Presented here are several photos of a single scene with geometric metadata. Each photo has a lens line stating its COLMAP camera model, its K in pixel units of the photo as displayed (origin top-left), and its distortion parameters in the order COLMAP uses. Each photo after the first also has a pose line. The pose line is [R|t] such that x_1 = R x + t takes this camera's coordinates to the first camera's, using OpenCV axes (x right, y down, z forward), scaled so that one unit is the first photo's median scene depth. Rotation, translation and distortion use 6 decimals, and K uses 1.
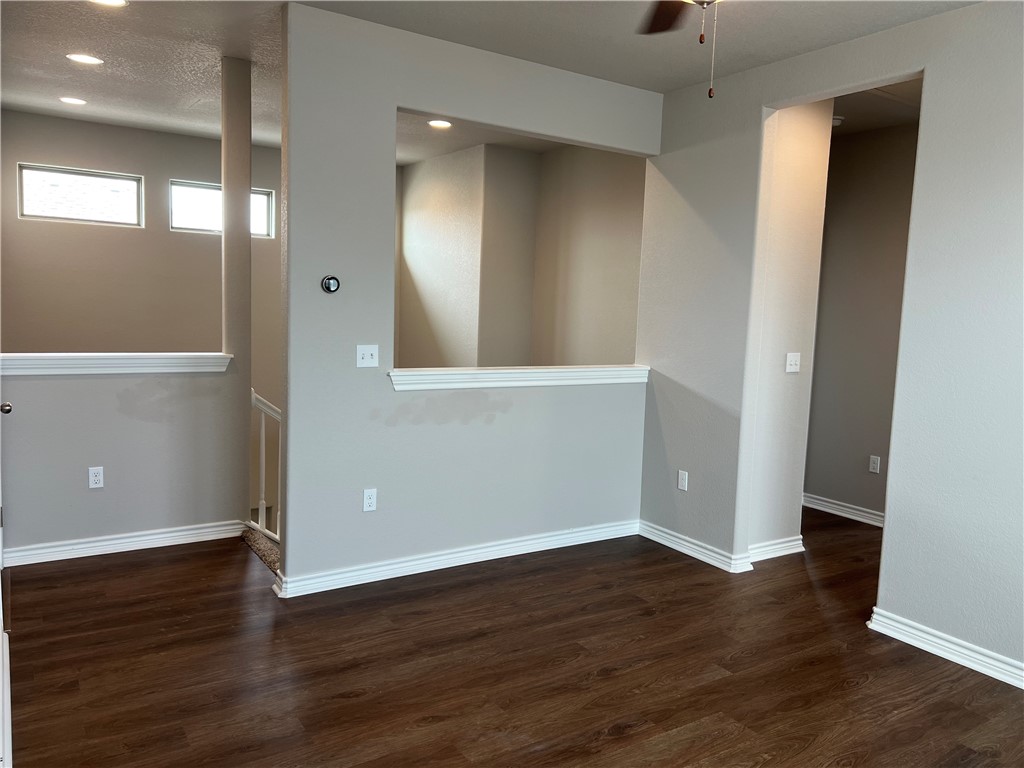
lens RADIAL K [[779.9, 0, 512.0], [0, 779.9, 384.0], [0, 0, 1]] dist [0.061174, -0.059423]
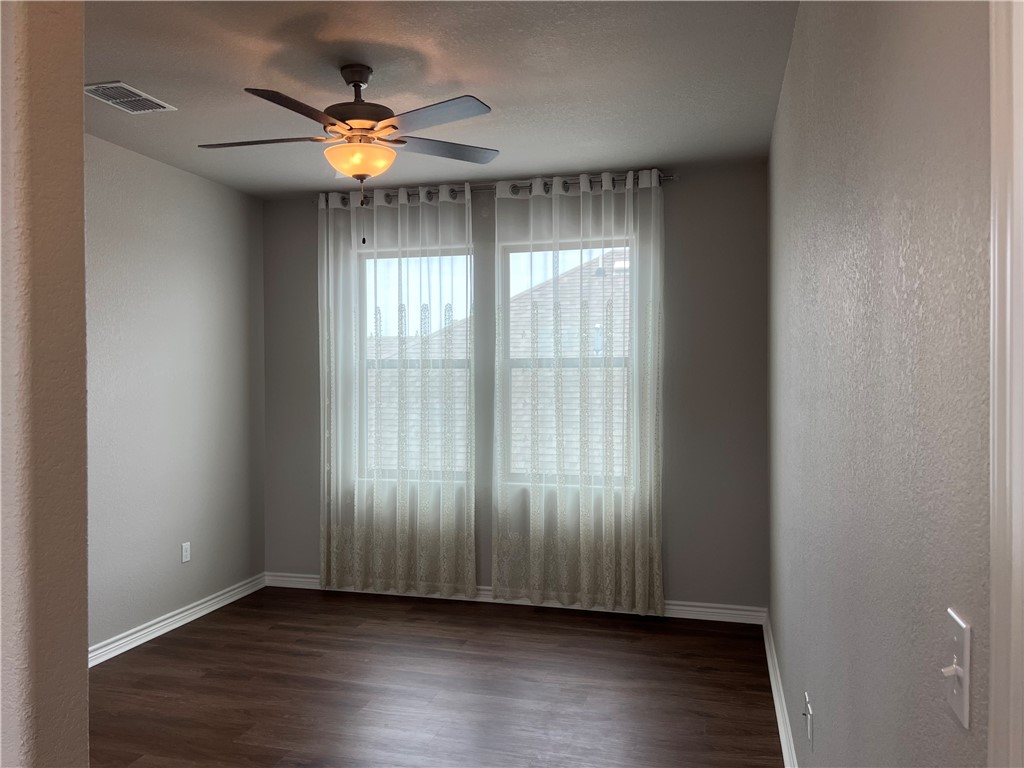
lens RADIAL K [[779.9, 0, 511.6], [0, 779.9, 381.3], [0, 0, 1]] dist [0.061174, -0.059423]
pose [[-0.677973, -0.010368, 0.735013, -0.740475], [0.077994, 0.993242, 0.085952, -0.122212], [-0.730937, 0.115600, -0.672583, 1.349461]]
